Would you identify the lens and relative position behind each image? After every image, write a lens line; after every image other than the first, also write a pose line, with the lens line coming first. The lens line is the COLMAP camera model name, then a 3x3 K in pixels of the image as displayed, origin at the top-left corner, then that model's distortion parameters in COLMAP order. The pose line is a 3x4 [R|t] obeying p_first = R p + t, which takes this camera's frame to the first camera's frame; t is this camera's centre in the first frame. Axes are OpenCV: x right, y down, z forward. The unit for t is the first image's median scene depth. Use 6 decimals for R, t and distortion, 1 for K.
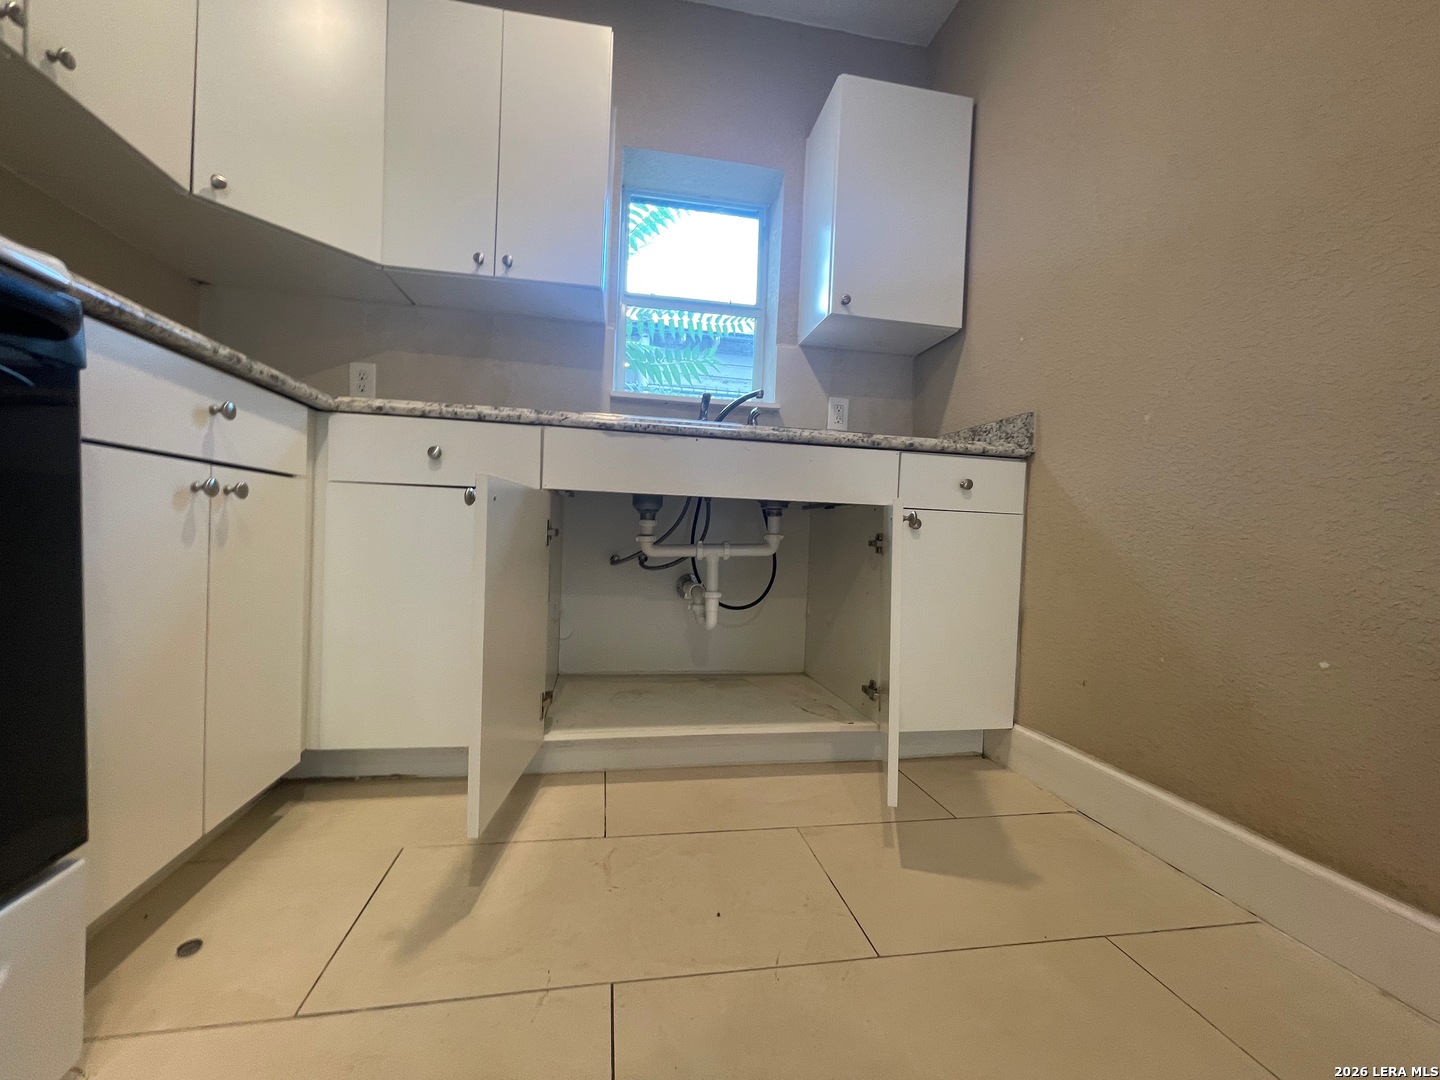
lens RADIAL K [[583.8, 0, 714.2], [0, 583.8, 545.4], [0, 0, 1]] dist [-0.002582, 0.000289]
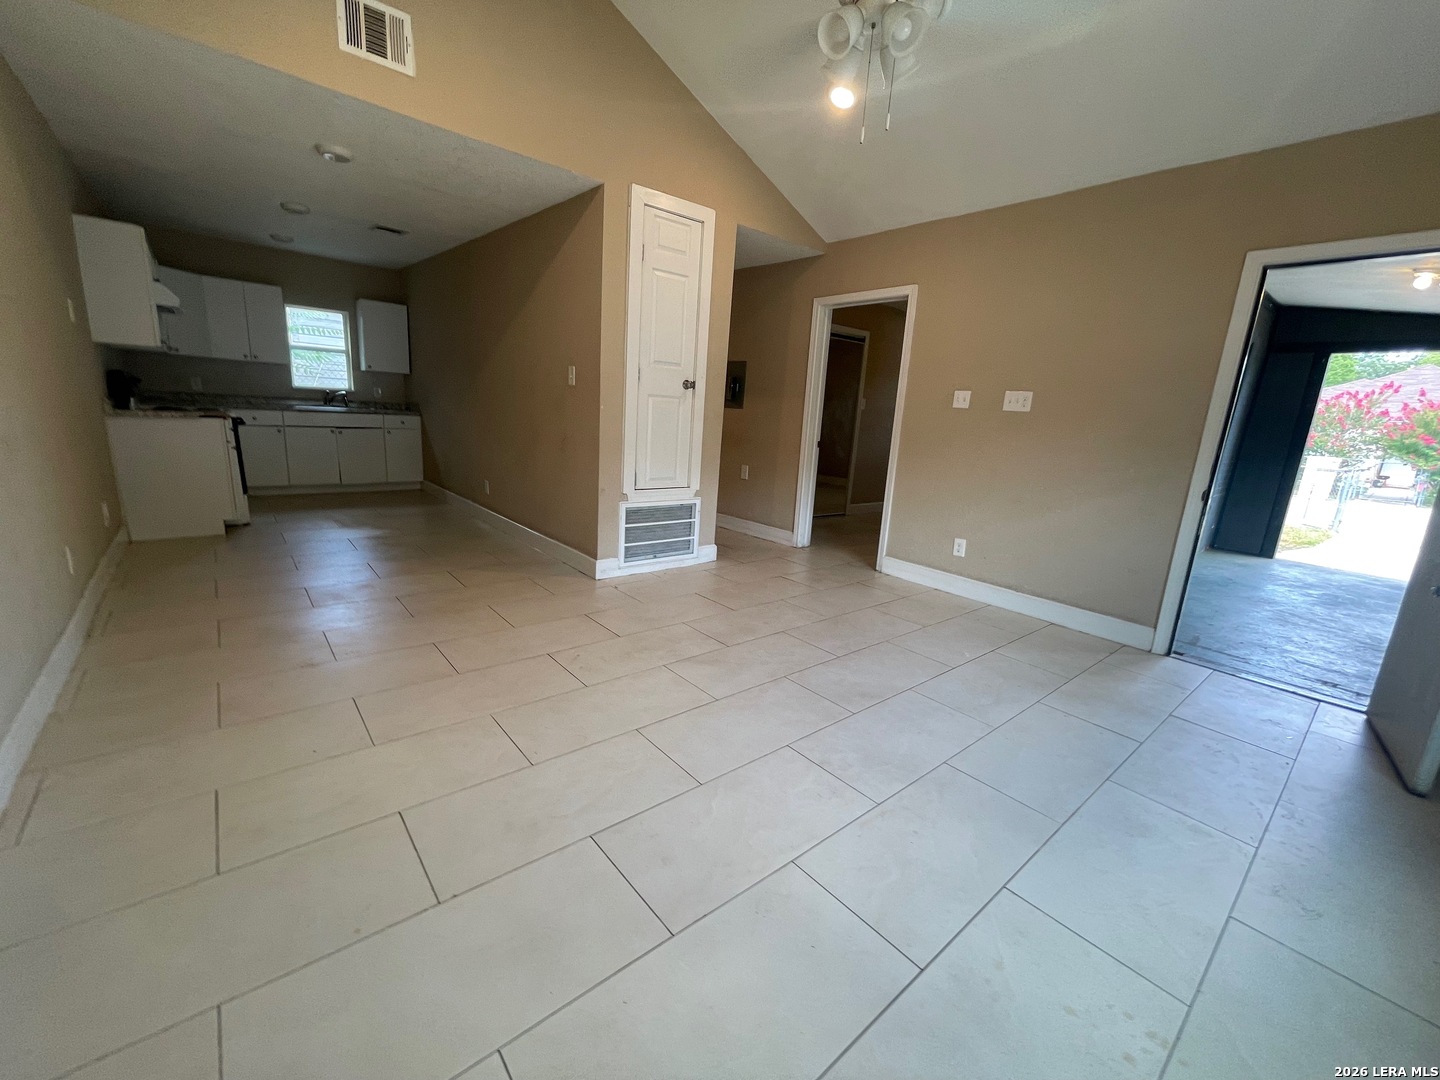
lens RADIAL K [[583.8, 0, 714.2], [0, 583.8, 545.4], [0, 0, 1]] dist [-0.002582, 0.000289]
pose [[0.864321, -0.098616, 0.493177, 0.209006], [-0.020415, 0.972901, 0.230320, -0.254735], [-0.502526, -0.209139, 0.838885, -3.823223]]
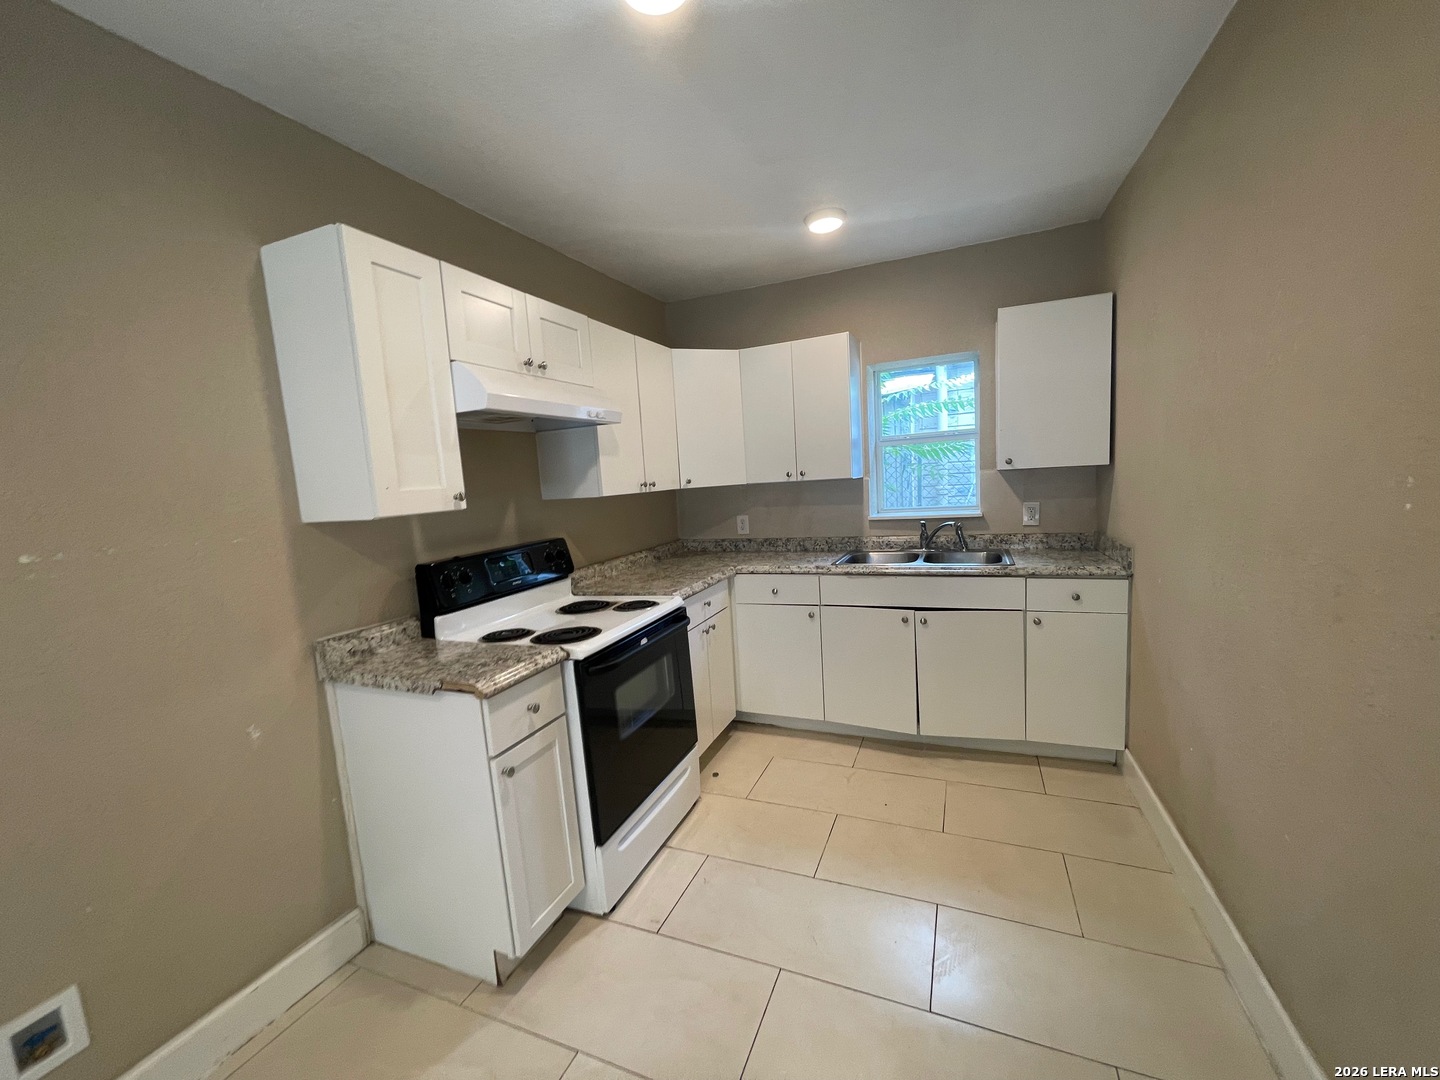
lens RADIAL K [[583.8, 0, 714.2], [0, 583.8, 545.4], [0, 0, 1]] dist [-0.002582, 0.000289]
pose [[0.825262, -0.026617, -0.564123, 0.513707], [0.085282, 0.993307, 0.077893, -0.445072], [0.558274, -0.112391, 0.822009, -0.820803]]
